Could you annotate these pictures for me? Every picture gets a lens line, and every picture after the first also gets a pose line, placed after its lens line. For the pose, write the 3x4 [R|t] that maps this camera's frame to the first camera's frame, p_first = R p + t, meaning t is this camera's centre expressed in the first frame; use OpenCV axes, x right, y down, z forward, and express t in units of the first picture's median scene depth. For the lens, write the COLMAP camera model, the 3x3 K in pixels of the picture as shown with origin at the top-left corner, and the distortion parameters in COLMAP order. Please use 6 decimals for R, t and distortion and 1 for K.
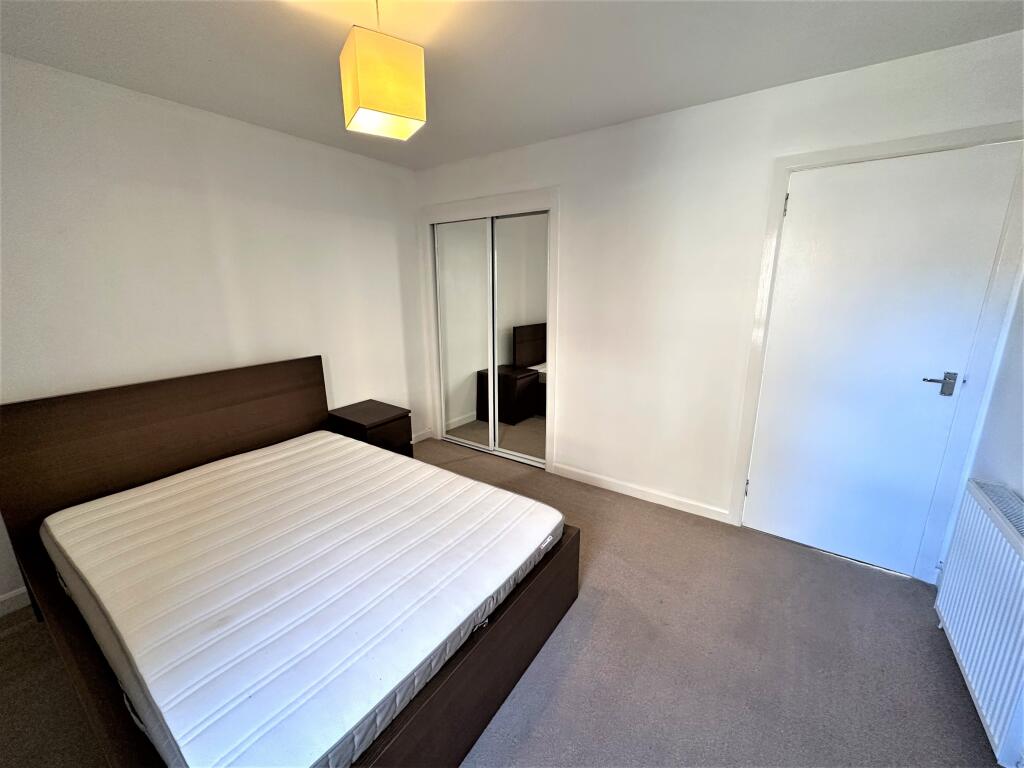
lens RADIAL K [[408.6, 0, 508.2], [0, 408.6, 384.7], [0, 0, 1]] dist [-0.003069, -0.000445]
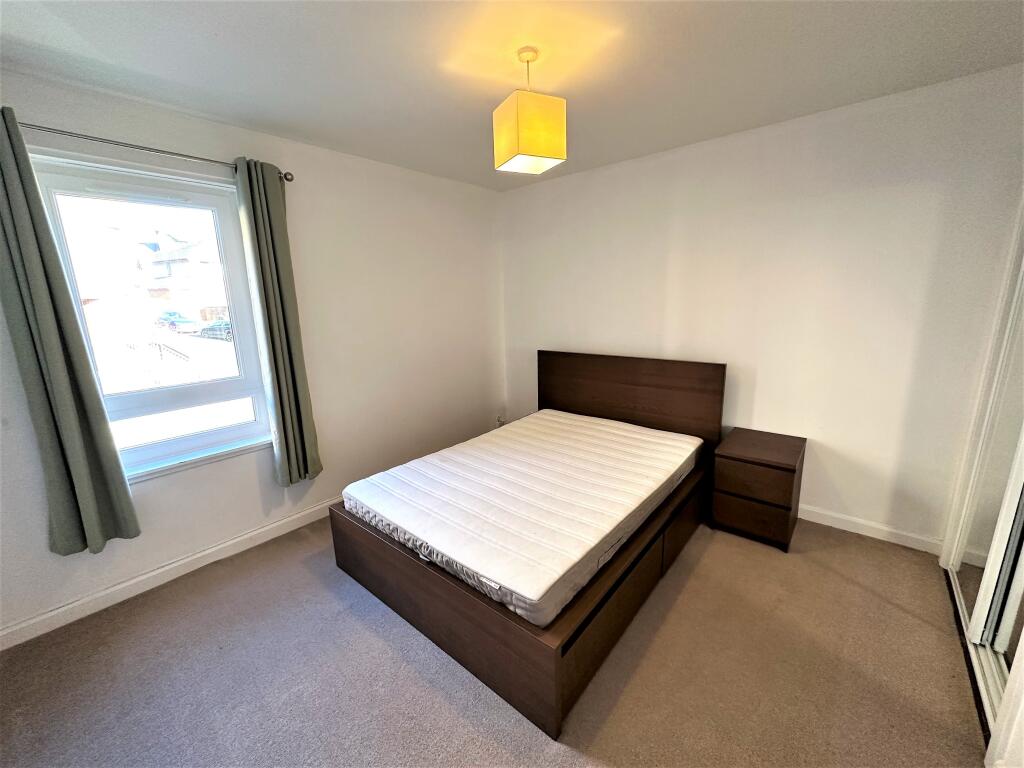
lens RADIAL K [[408.6, 0, 507.5], [0, 408.6, 380.6], [0, 0, 1]] dist [-0.003069, -0.000445]
pose [[-0.107562, 0.216604, -0.970316, 0.676055], [-0.204346, 0.950324, 0.234793, -0.204009], [0.972971, 0.223535, -0.057957, 0.766275]]
